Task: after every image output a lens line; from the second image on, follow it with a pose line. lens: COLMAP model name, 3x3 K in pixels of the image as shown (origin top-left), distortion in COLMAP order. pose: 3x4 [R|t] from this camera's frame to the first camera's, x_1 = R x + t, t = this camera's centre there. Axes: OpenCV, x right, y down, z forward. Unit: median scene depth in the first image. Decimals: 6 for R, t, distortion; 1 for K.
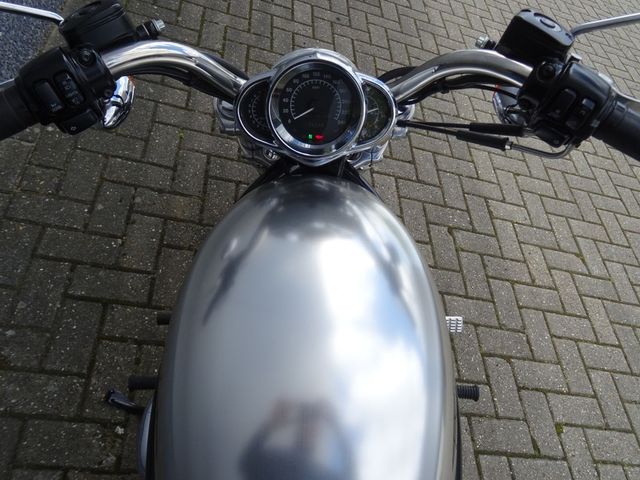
lens RADIAL K [[500.0, 0, 320.0], [0, 500.0, 240.0], [0, 0, 1]] dist [-0.001683, -0.002338]
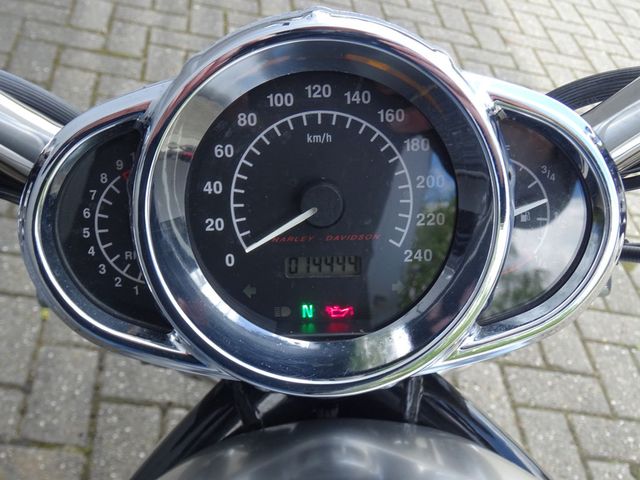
lens RADIAL K [[924.9, 0, 320.0], [0, 924.9, 240.0], [0, 0, 1]] dist [0.216658, -0.019060]
pose [[0.996516, -0.082949, -0.008635, -0.002601], [0.077982, 0.963499, -0.256103, -0.035346], [0.029564, 0.254538, 0.966611, 0.155093]]
